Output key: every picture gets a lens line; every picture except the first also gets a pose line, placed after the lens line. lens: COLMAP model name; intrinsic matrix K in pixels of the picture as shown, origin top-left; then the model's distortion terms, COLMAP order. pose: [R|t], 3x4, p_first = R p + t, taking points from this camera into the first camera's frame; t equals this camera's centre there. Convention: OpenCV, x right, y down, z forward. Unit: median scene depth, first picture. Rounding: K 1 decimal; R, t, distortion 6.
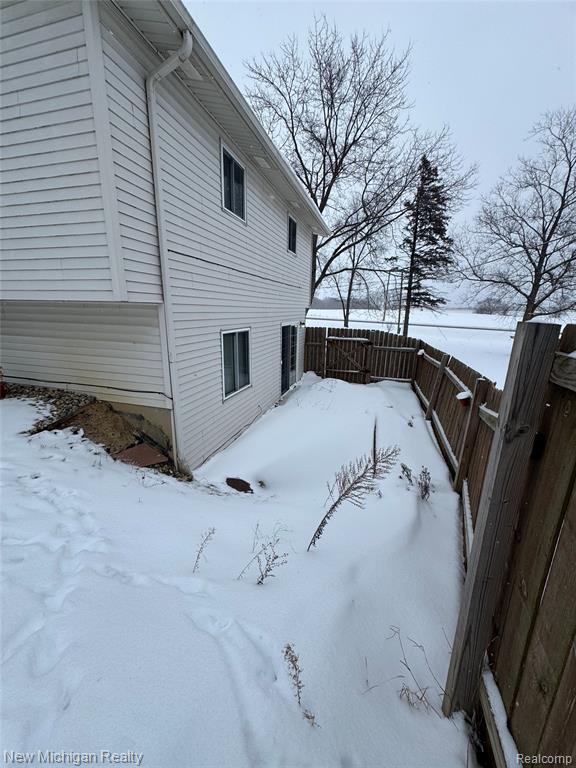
lens RADIAL K [[305.0, 0, 291.1], [0, 305.0, 384.8], [0, 0, 1]] dist [0.001250, -0.000523]
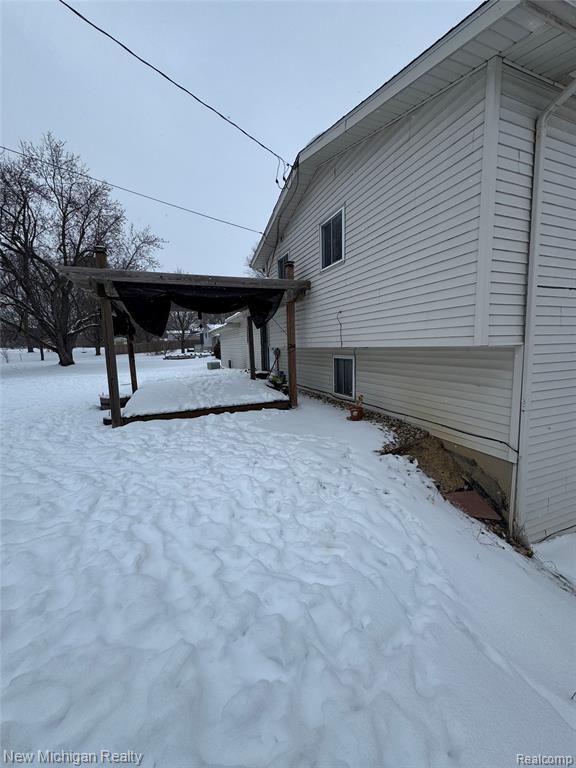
lens RADIAL K [[305.0, 0, 291.2], [0, 305.0, 385.0], [0, 0, 1]] dist [0.001250, -0.000523]
pose [[0.609267, 0.066129, -0.790203, -0.111394], [-0.154402, 0.987337, -0.036421, -0.011130], [0.777788, 0.144199, 0.611762, -0.065420]]
